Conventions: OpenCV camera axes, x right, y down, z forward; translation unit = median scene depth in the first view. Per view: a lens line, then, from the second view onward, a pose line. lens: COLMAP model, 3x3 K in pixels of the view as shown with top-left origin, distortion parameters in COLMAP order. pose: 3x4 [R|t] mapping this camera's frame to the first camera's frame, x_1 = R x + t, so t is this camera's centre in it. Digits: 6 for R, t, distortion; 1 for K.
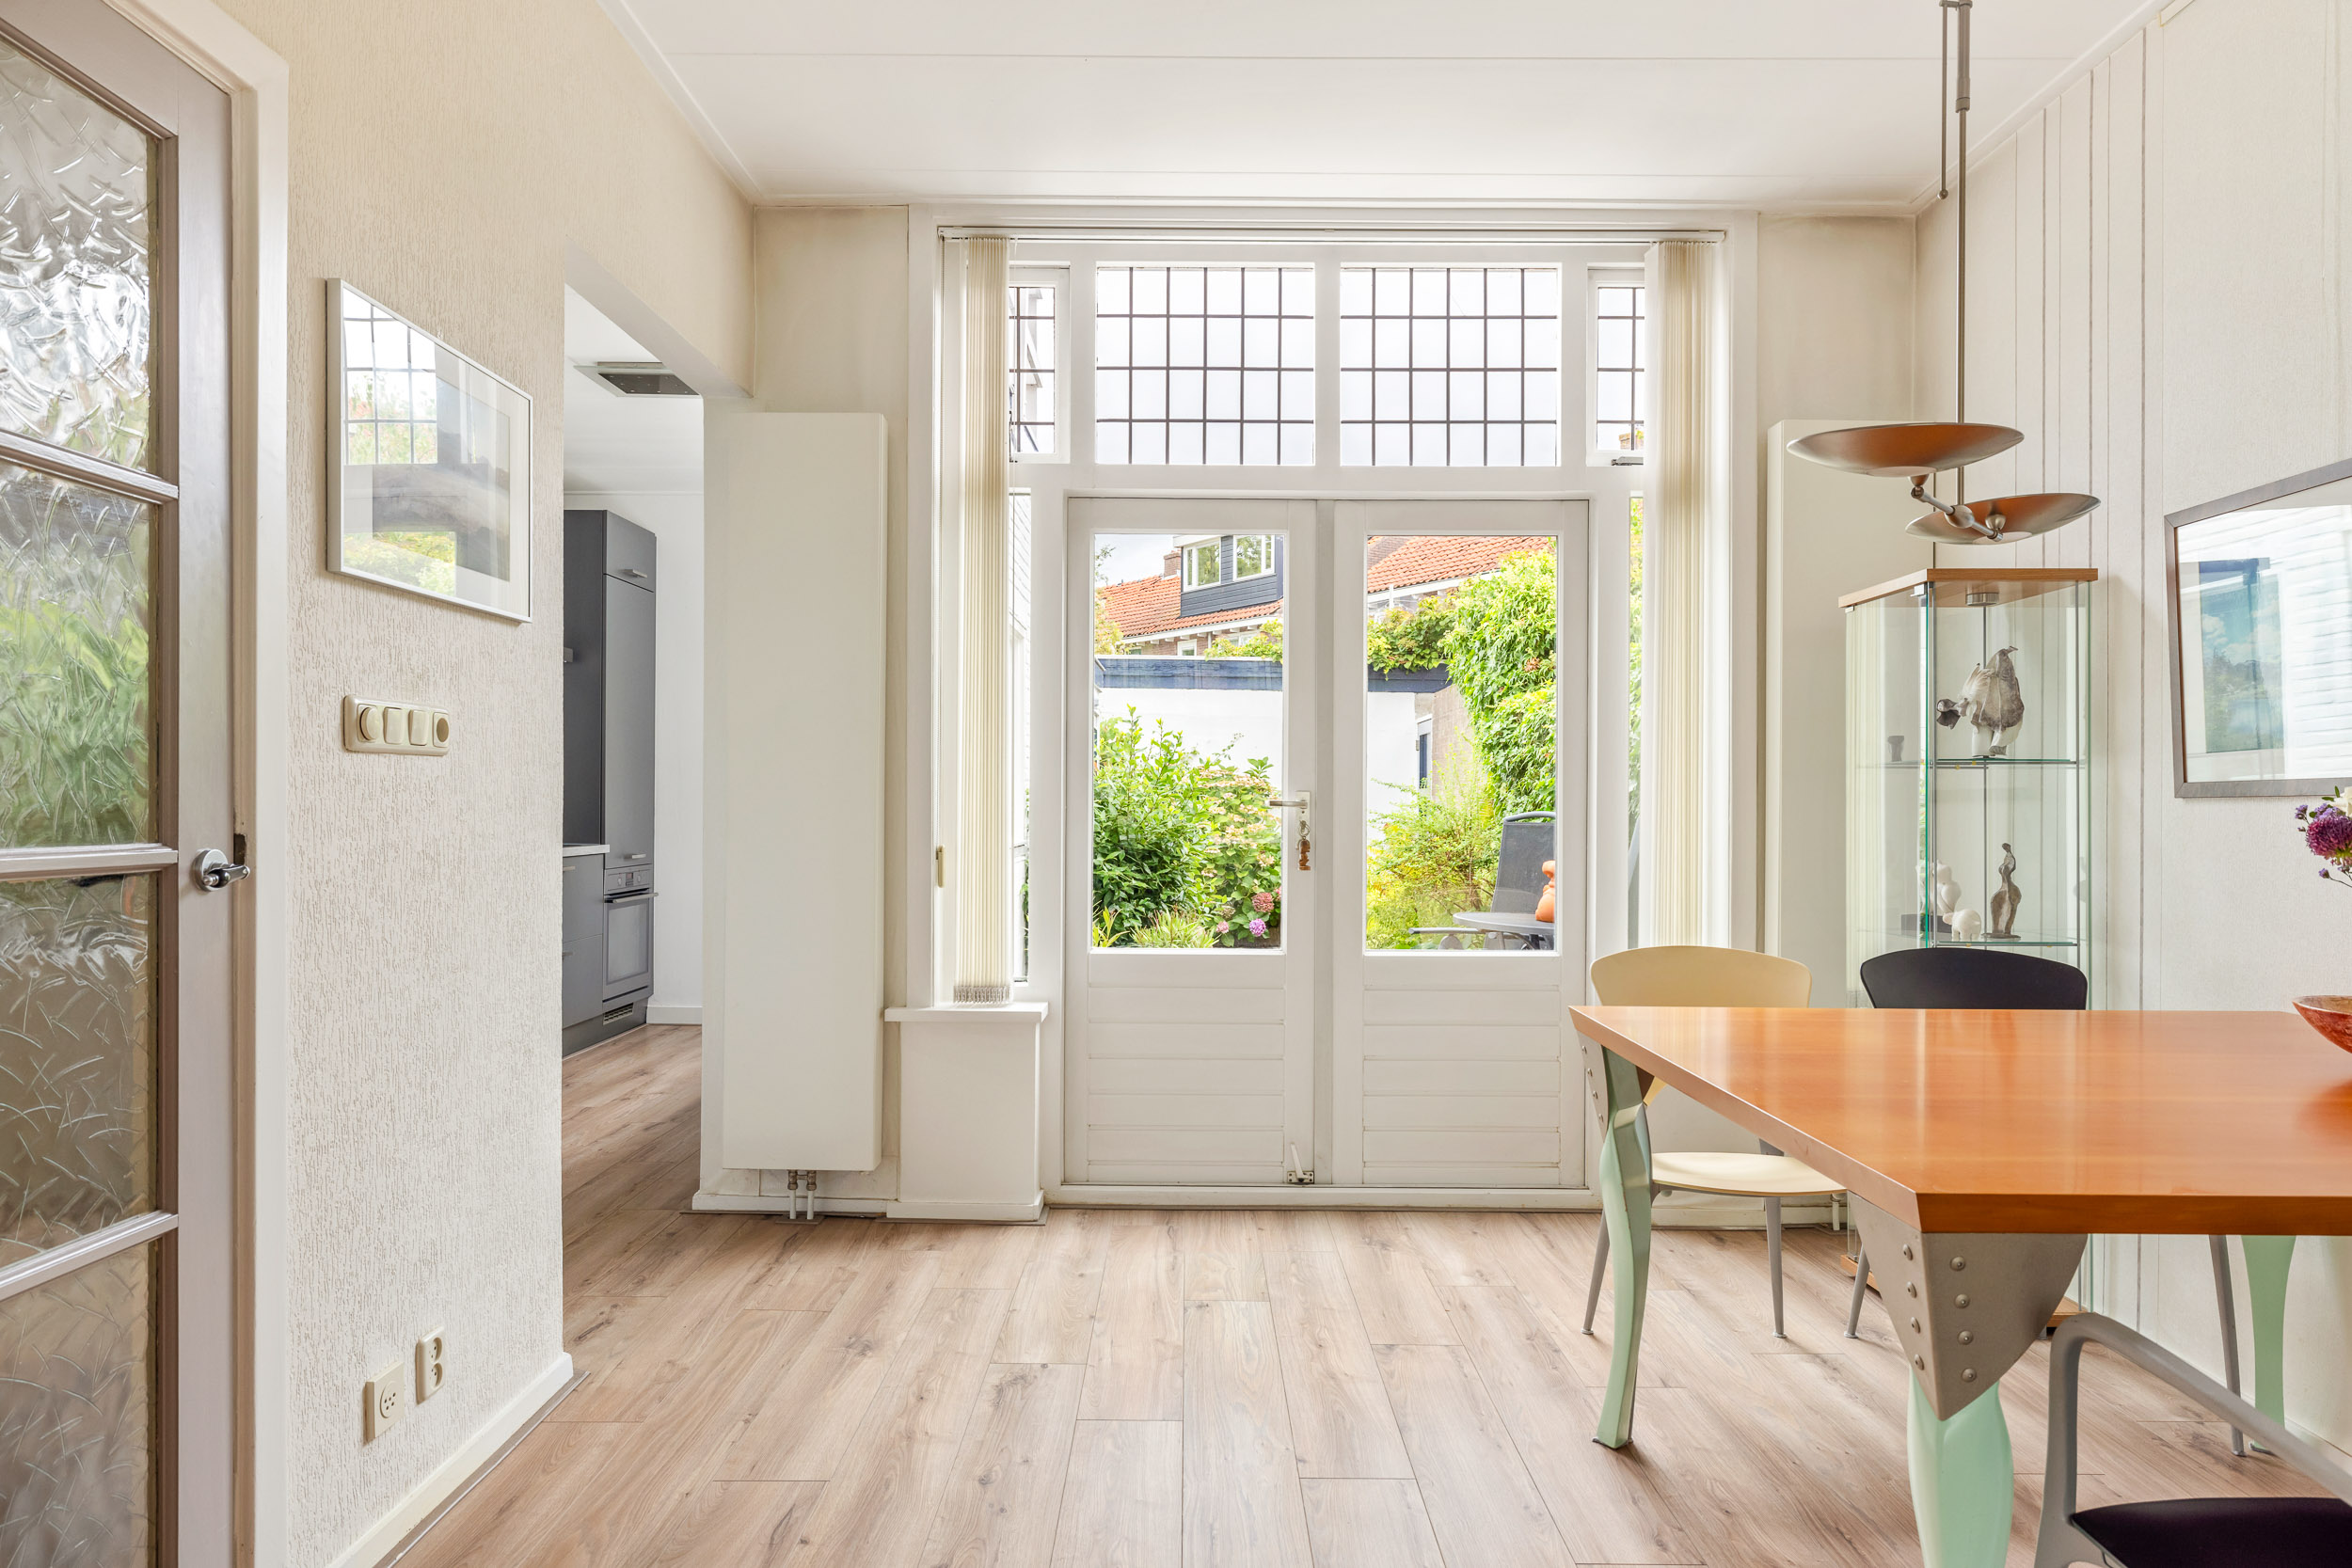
lens RADIAL K [[1512.7, 0, 1176.0], [0, 1512.7, 784.0], [0, 0, 1]] dist [0.000175, -0.001244]
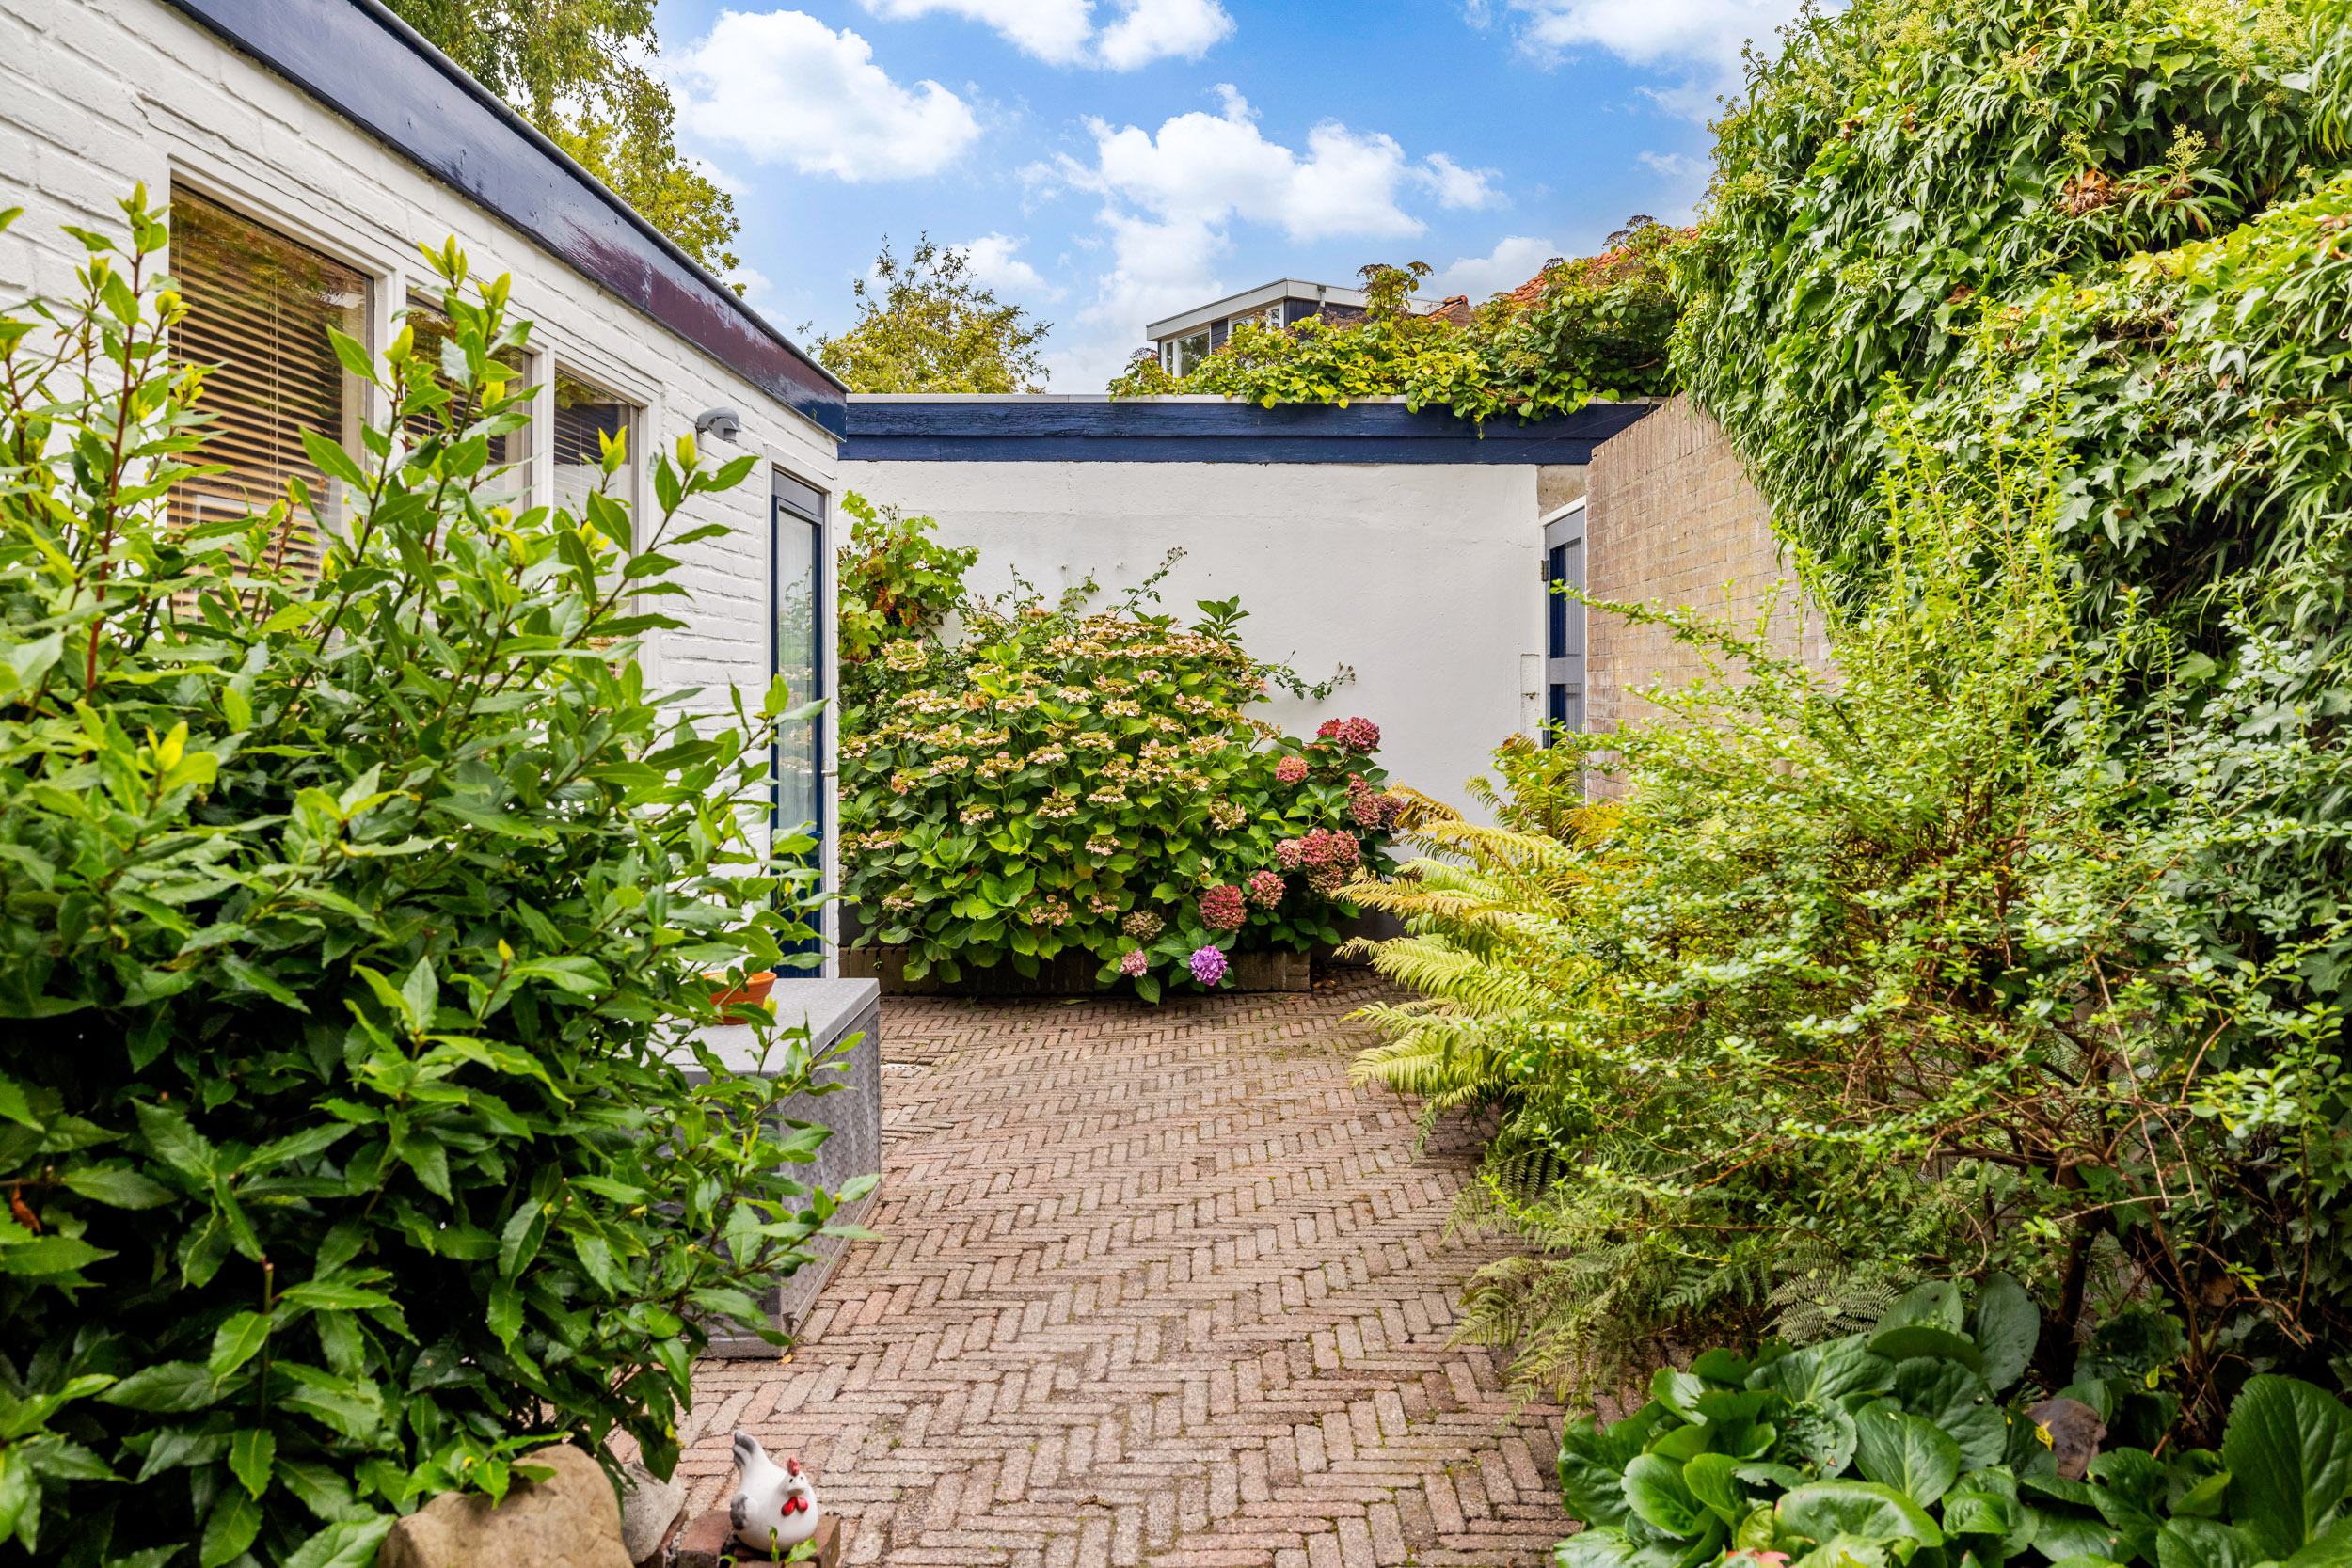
lens RADIAL K [[1714.4, 0, 1179.4], [0, 1714.4, 687.4], [0, 0, 1]] dist [-0.025983, 0.000905]
pose [[0.999955, -0.007649, -0.005699, 0.047601], [0.007710, 0.999912, 0.010794, 0.005669], [0.005616, -0.010837, 0.999926, 0.477208]]
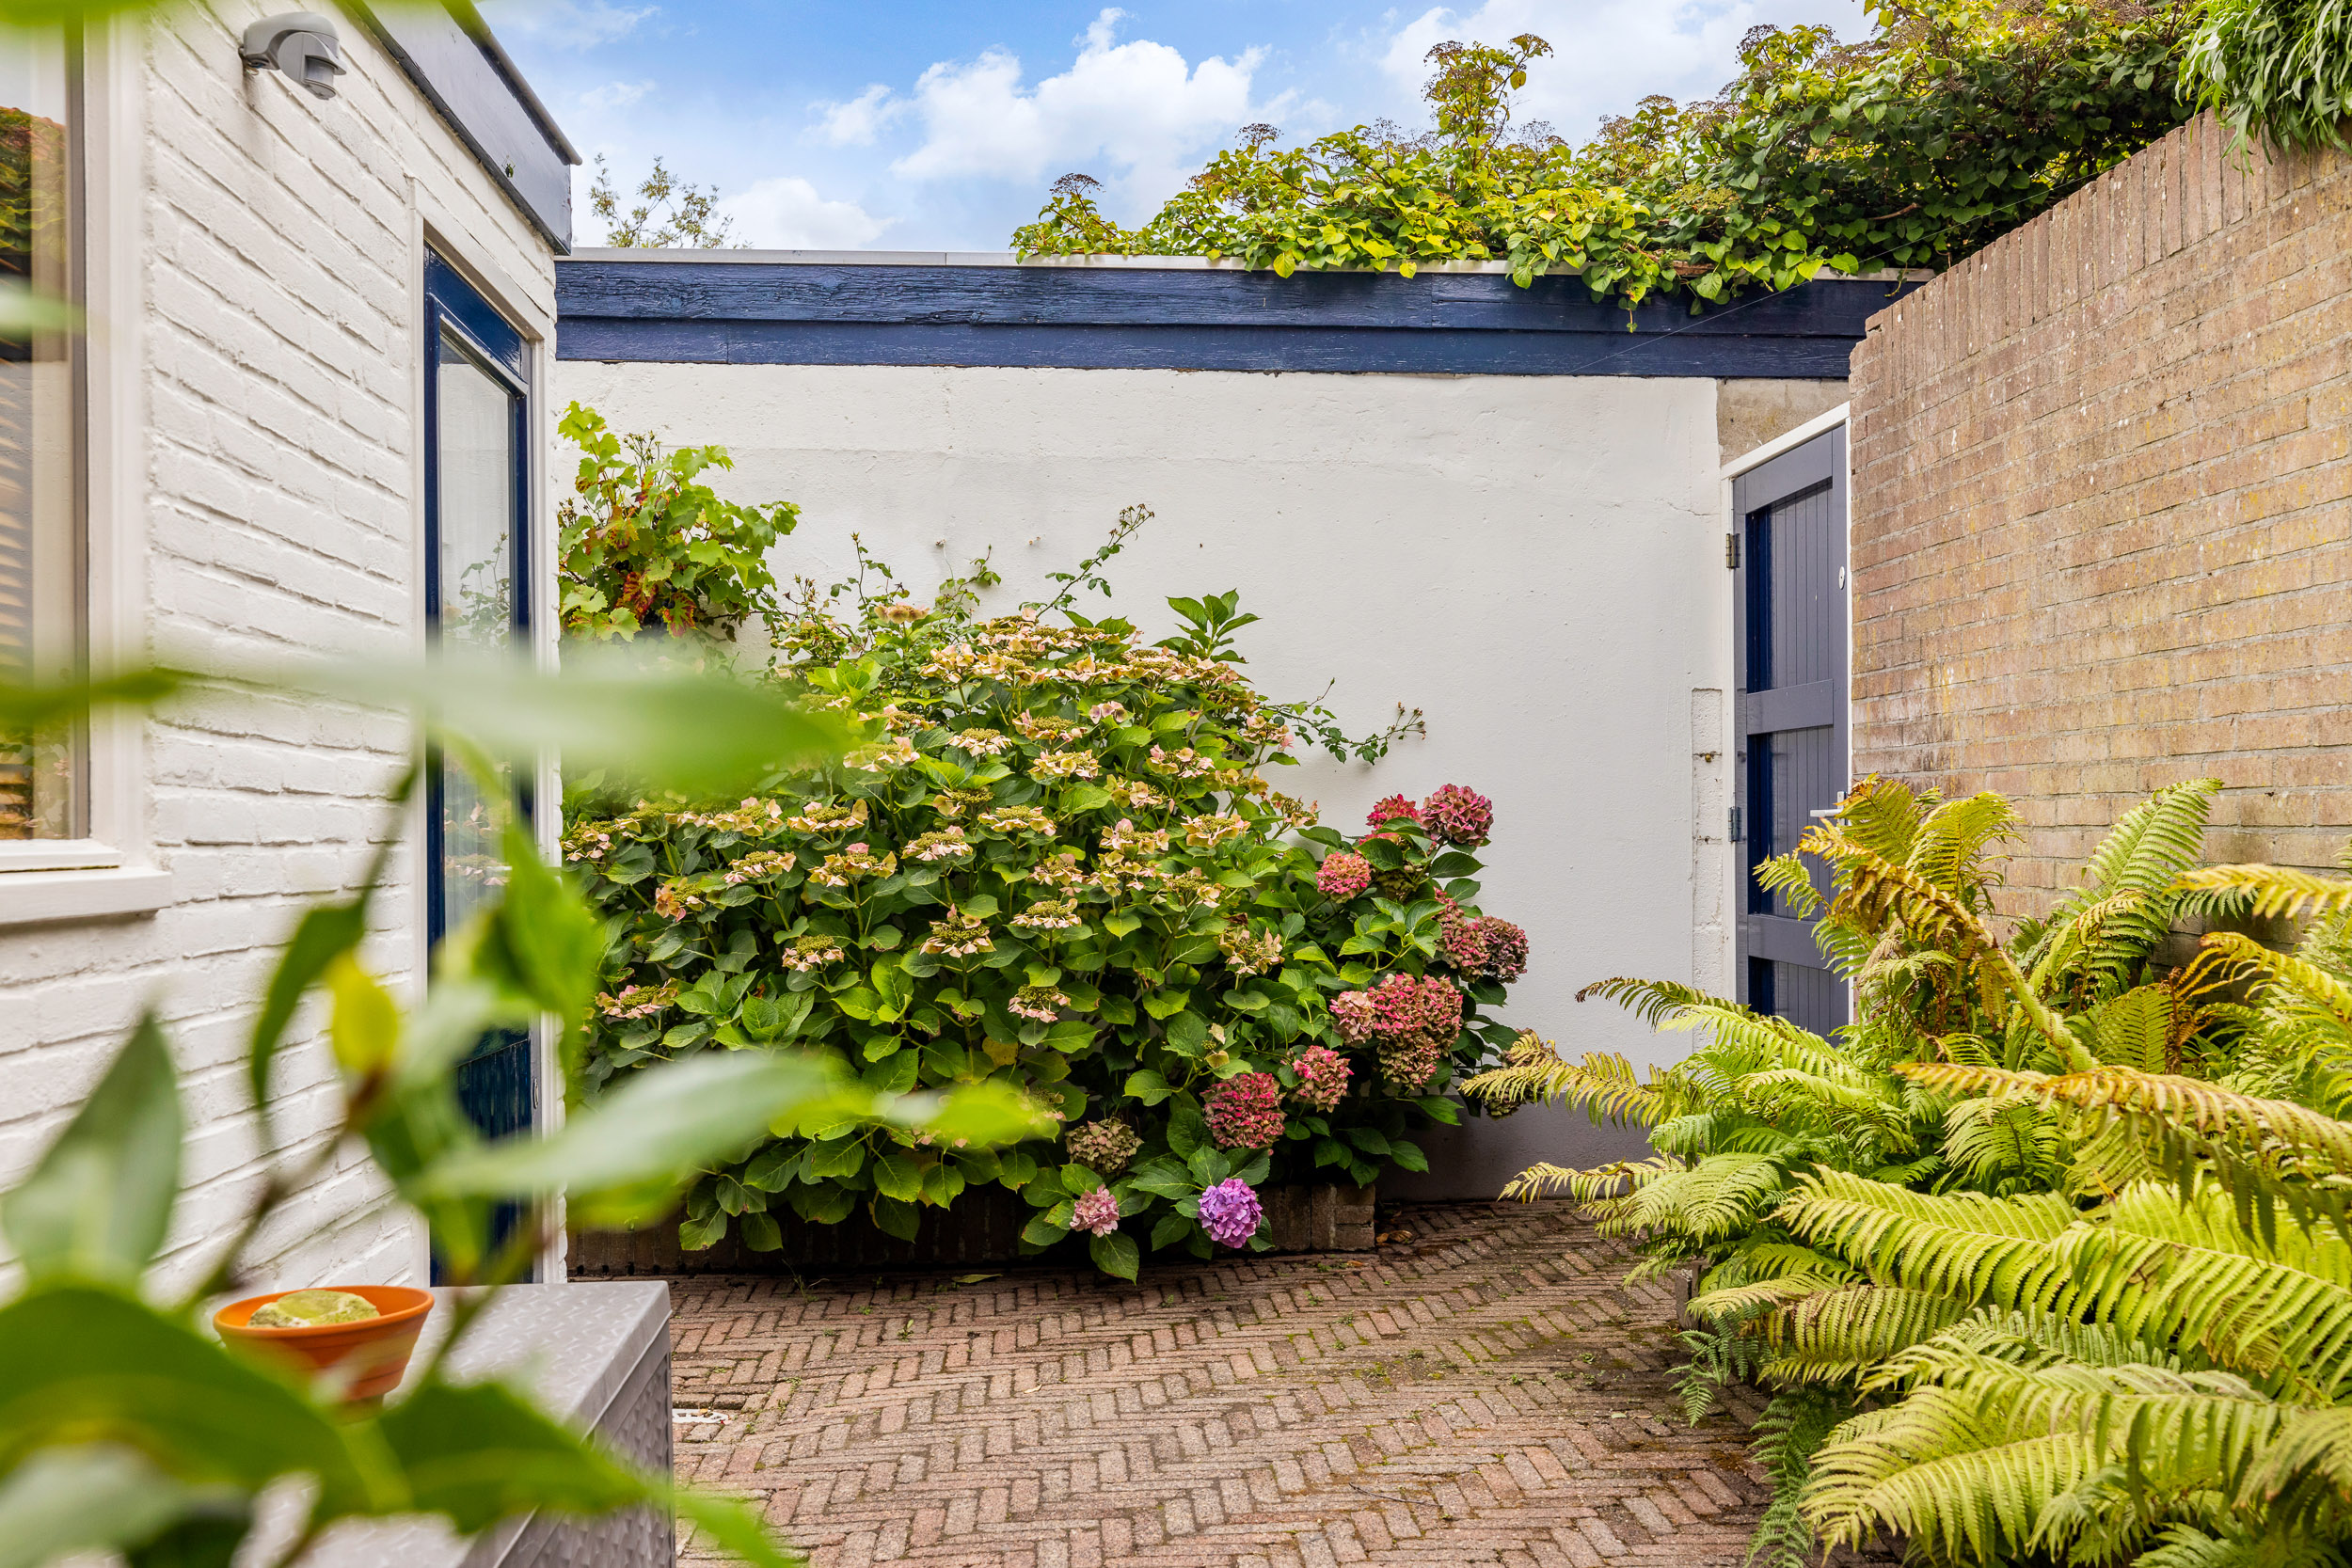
lens RADIAL K [[2219.6, 0, 1175.5], [0, 2219.6, 836.0], [0, 0, 1]] dist [-0.006035, -0.004766]
pose [[0.996786, -0.014603, 0.078764, 0.015474], [0.013257, 0.999758, 0.017579, 0.023287], [-0.079001, -0.016478, 0.996738, 0.612843]]
